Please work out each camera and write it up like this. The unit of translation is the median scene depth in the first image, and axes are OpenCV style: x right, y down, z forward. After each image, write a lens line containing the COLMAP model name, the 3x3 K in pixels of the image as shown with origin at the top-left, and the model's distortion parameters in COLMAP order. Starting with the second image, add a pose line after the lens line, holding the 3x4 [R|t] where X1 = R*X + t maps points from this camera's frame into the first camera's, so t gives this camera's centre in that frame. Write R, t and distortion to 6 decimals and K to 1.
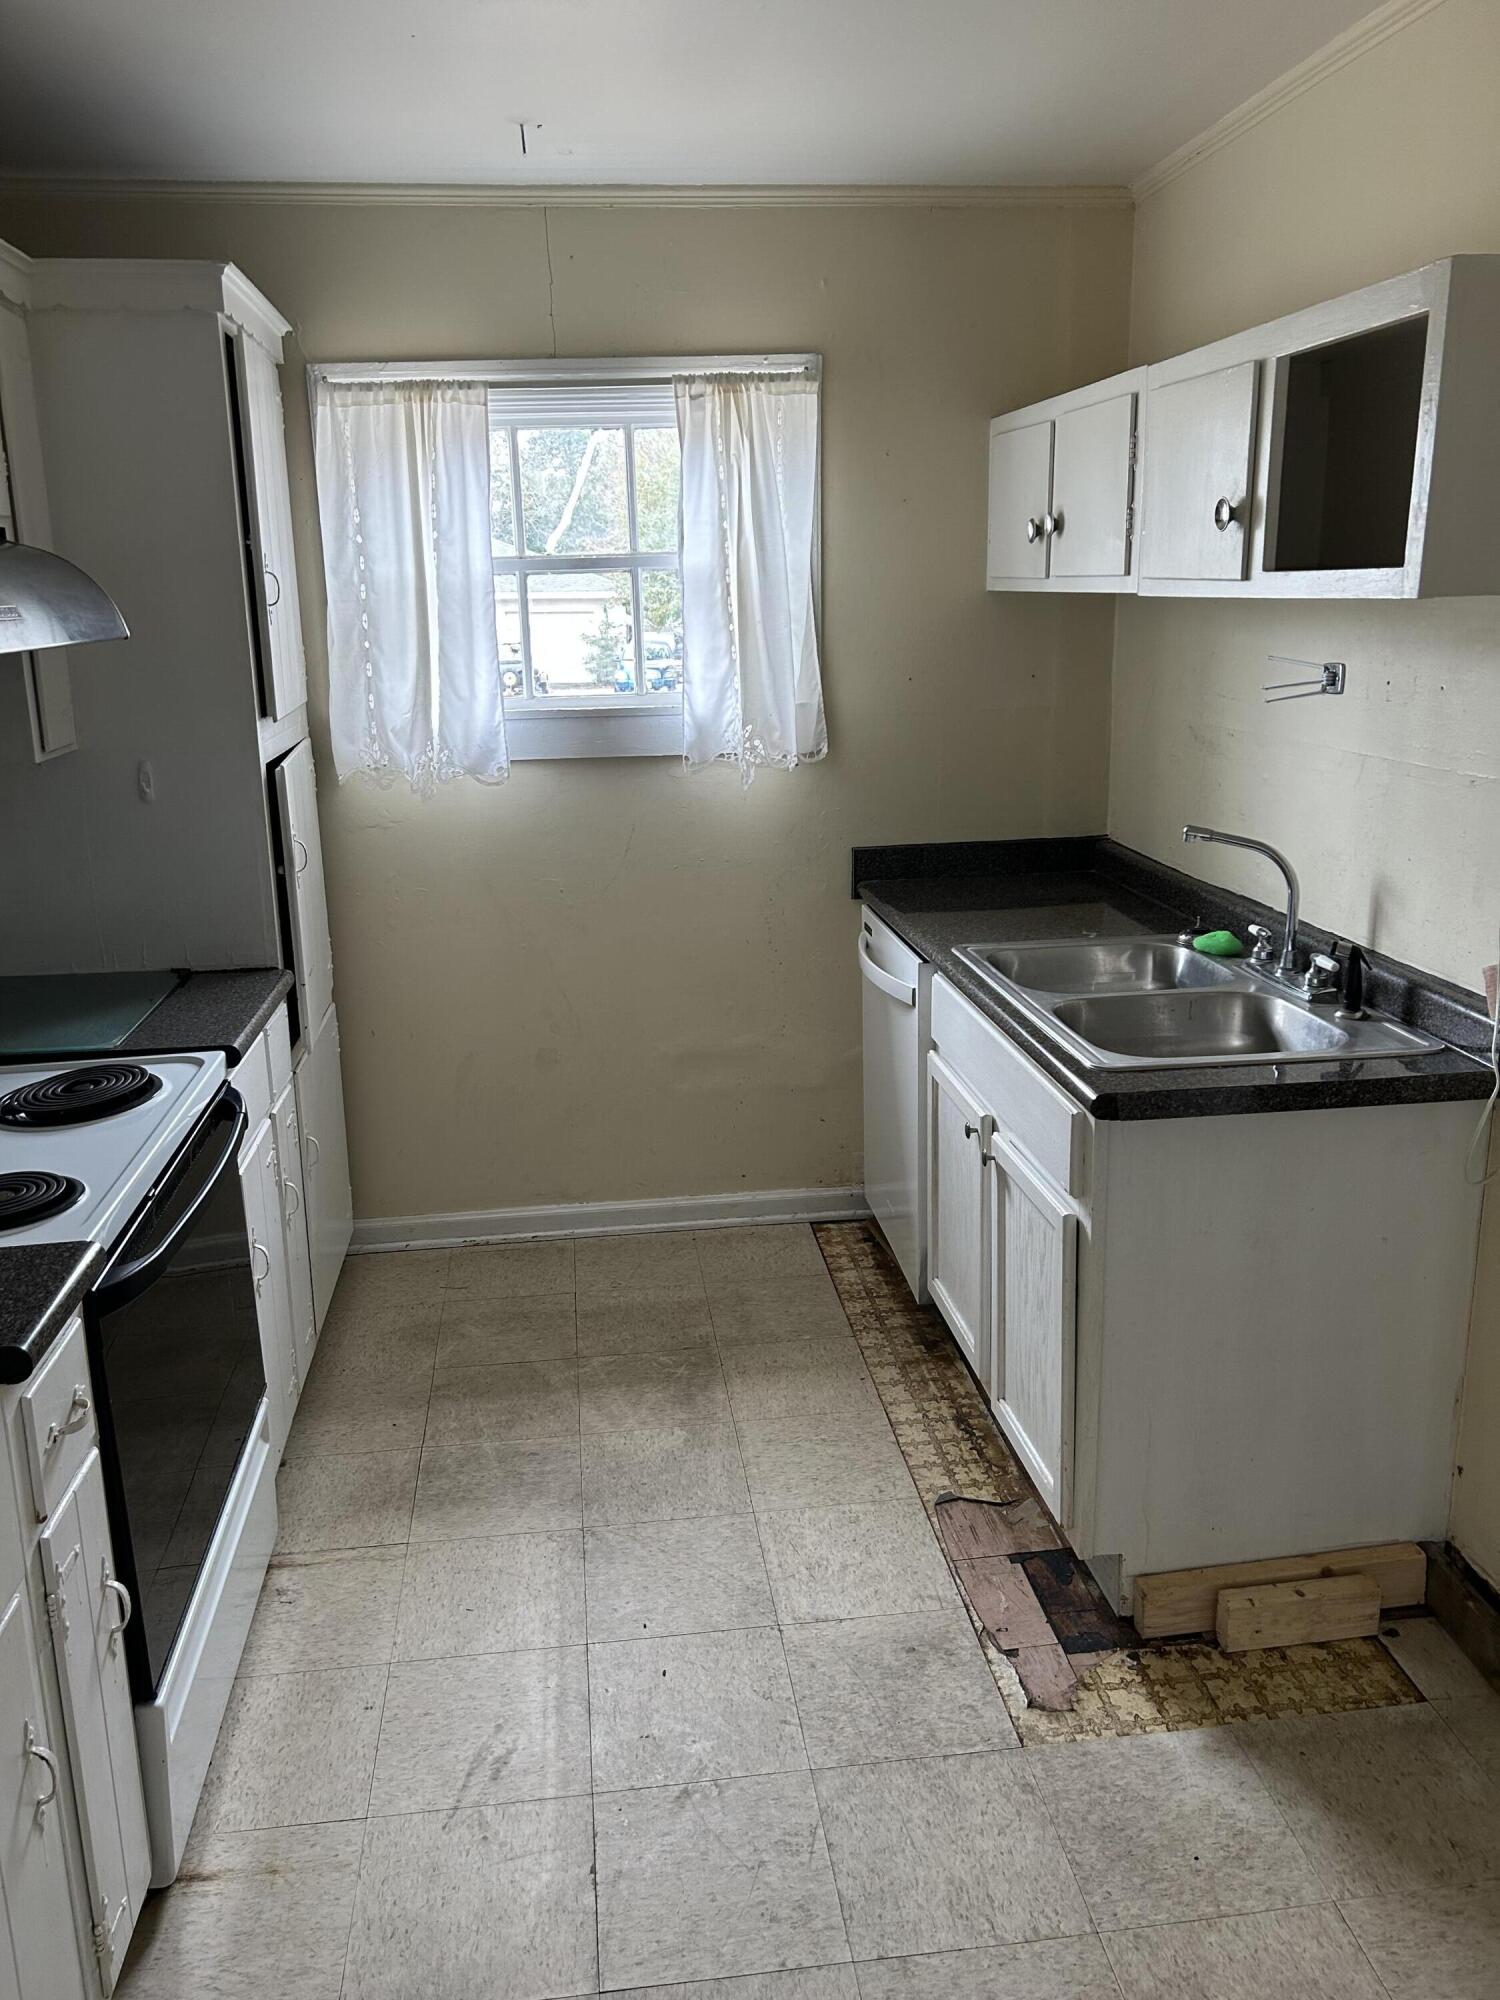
lens RADIAL K [[1499.8, 0, 743.2], [0, 1499.8, 978.9], [0, 0, 1]] dist [0.064761, -0.054576]
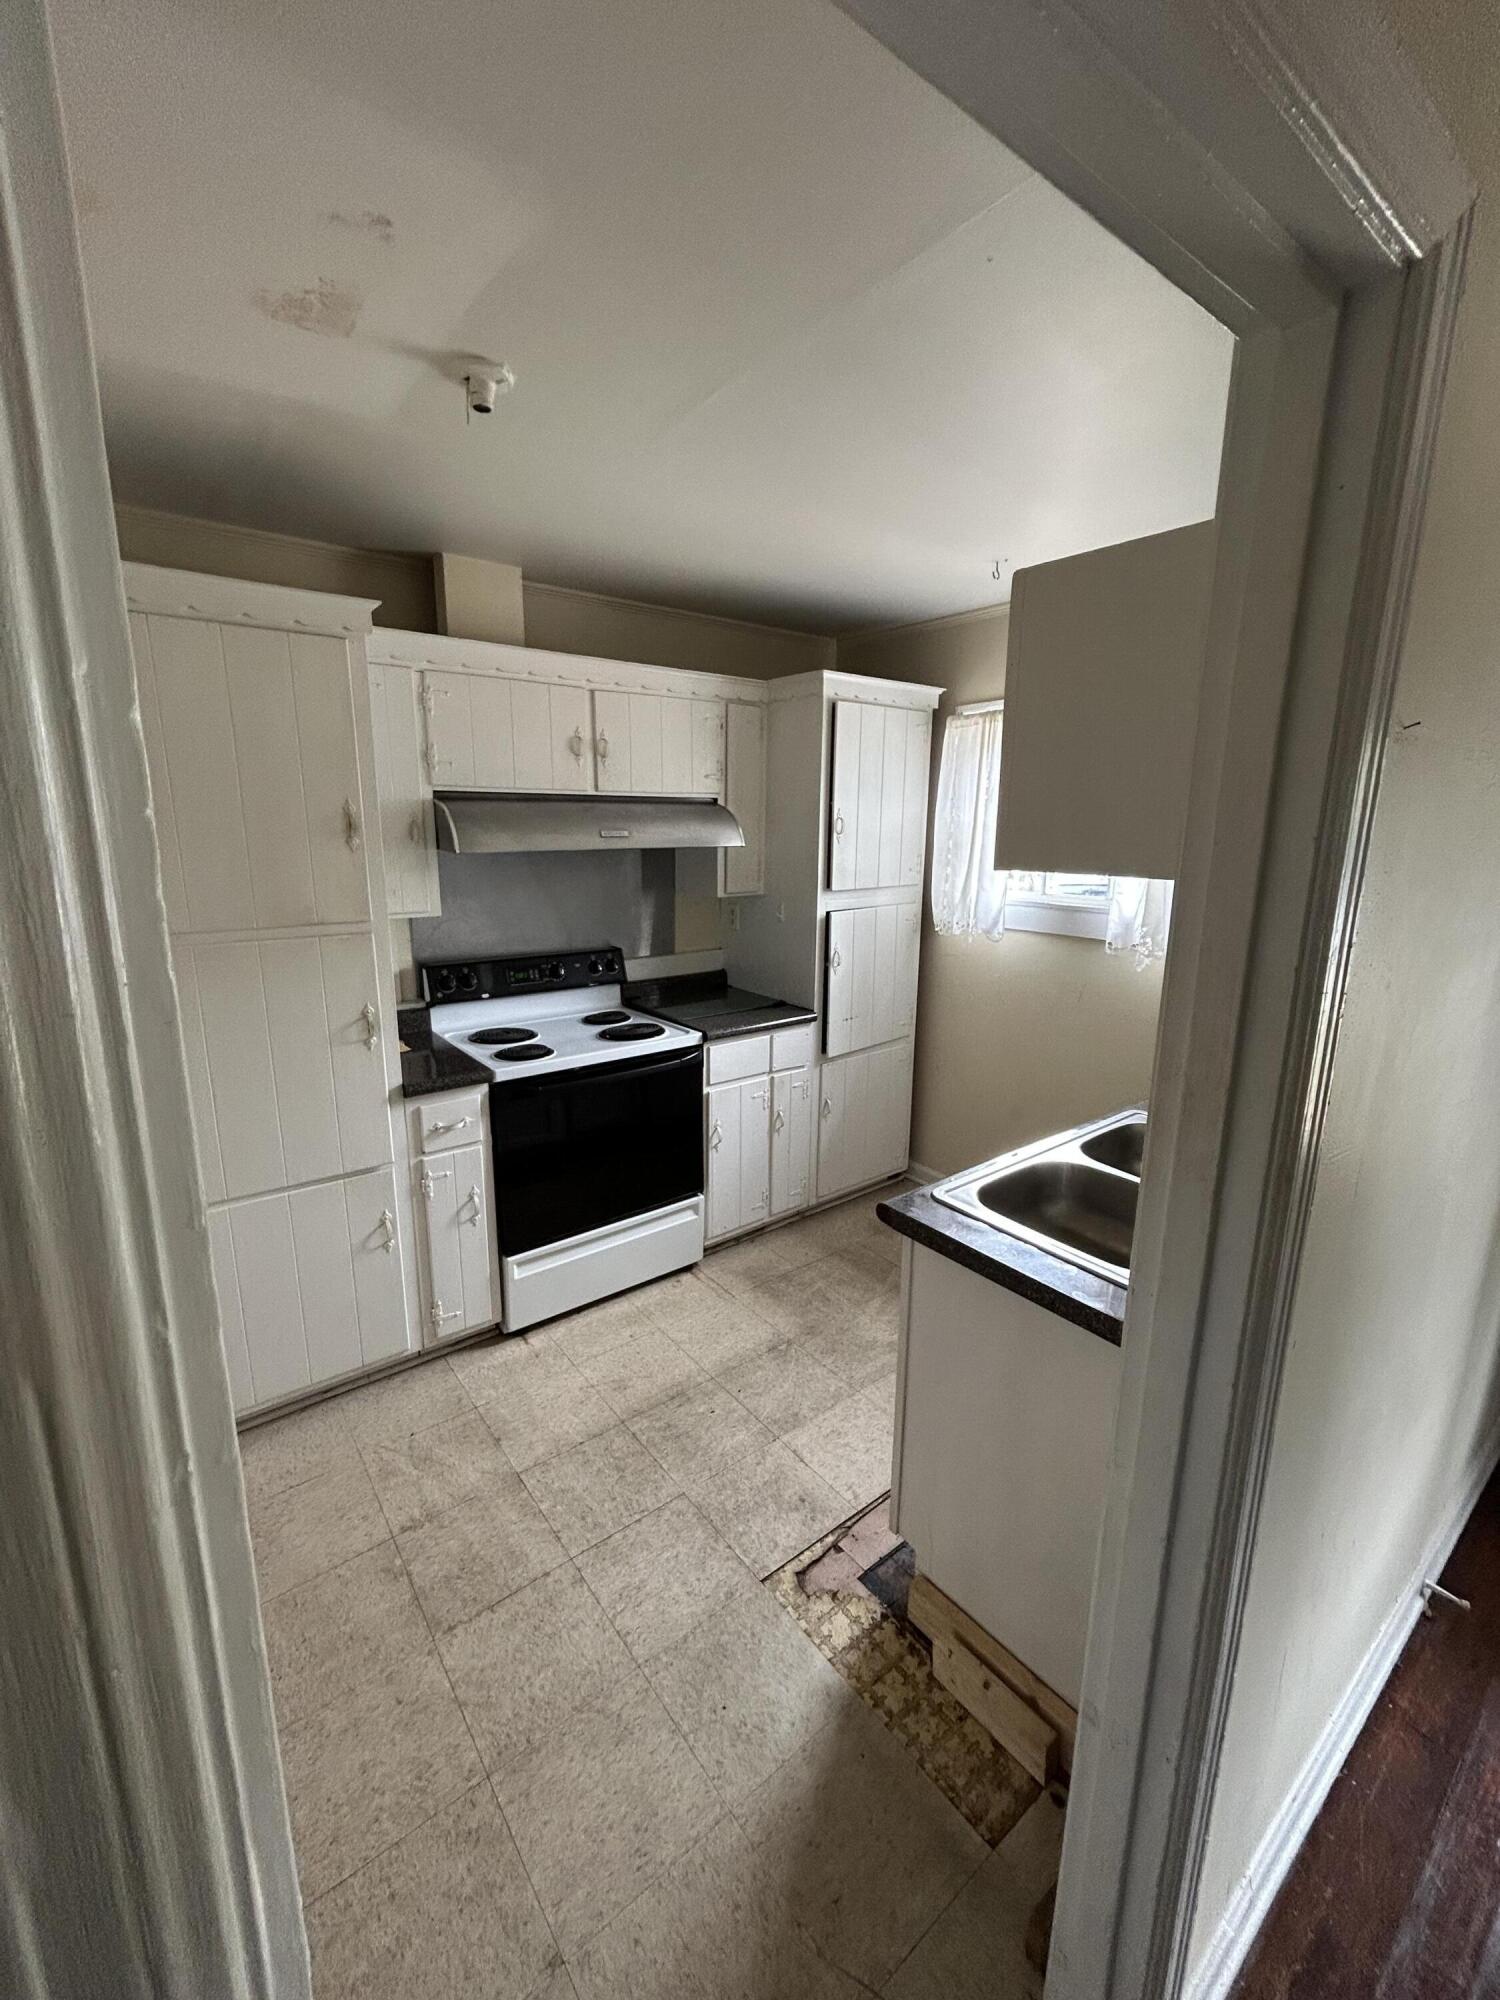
lens RADIAL K [[821.3, 0, 750.0], [0, 821.3, 1000.0], [0, 0, 1]] dist [0.019755, 0.000113]
pose [[0.512360, 0.203899, -0.834214, 0.721702], [-0.229131, 0.968647, 0.096029, -0.138952], [0.827639, 0.141943, 0.543016, 0.424866]]
